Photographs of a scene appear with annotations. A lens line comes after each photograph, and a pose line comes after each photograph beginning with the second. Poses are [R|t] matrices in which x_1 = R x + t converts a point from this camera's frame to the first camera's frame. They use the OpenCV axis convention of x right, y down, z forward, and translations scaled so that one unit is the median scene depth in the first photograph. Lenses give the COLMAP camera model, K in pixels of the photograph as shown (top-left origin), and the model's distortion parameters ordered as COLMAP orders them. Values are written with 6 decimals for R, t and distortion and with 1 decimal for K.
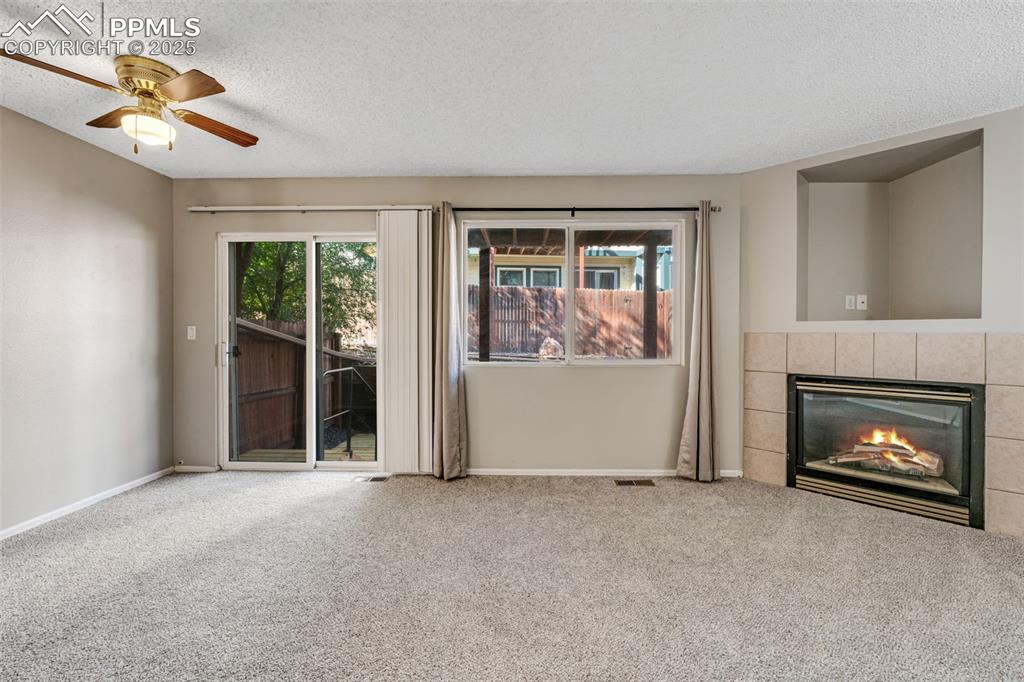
lens RADIAL K [[453.8, 0, 505.5], [0, 453.8, 336.2], [0, 0, 1]] dist [-0.013079, 0.001175]
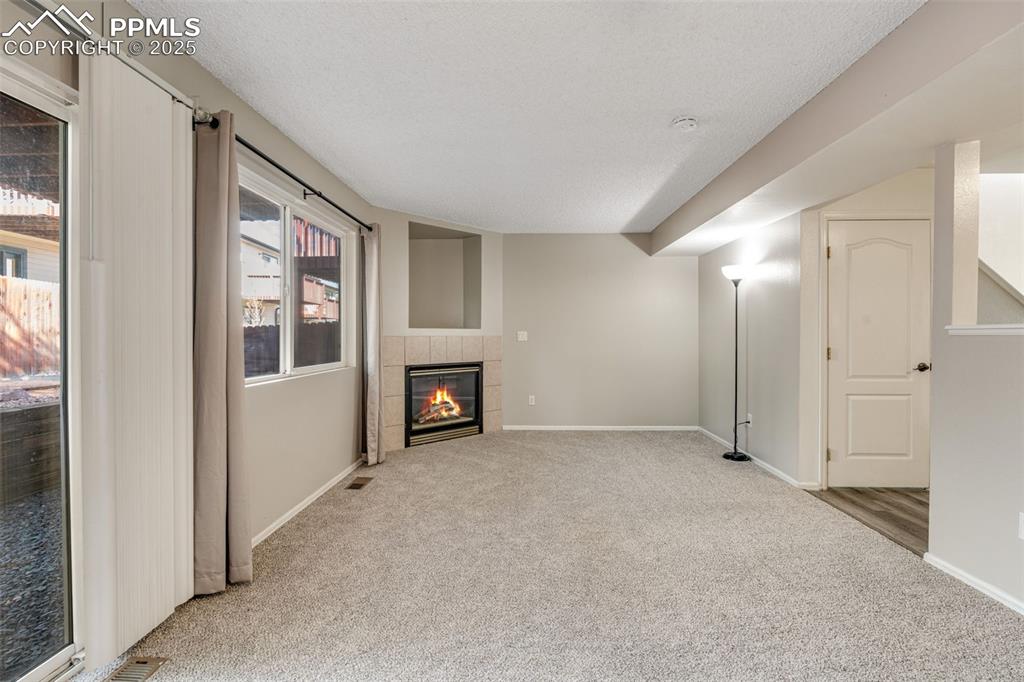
lens RADIAL K [[453.8, 0, 517.6], [0, 453.8, 345.8], [0, 0, 1]] dist [-0.013079, 0.001175]
pose [[-0.011288, -0.024555, 0.999635, -0.821958], [0.008657, 0.999659, 0.024653, -0.010355], [-0.999899, 0.008932, -0.011072, 0.725011]]
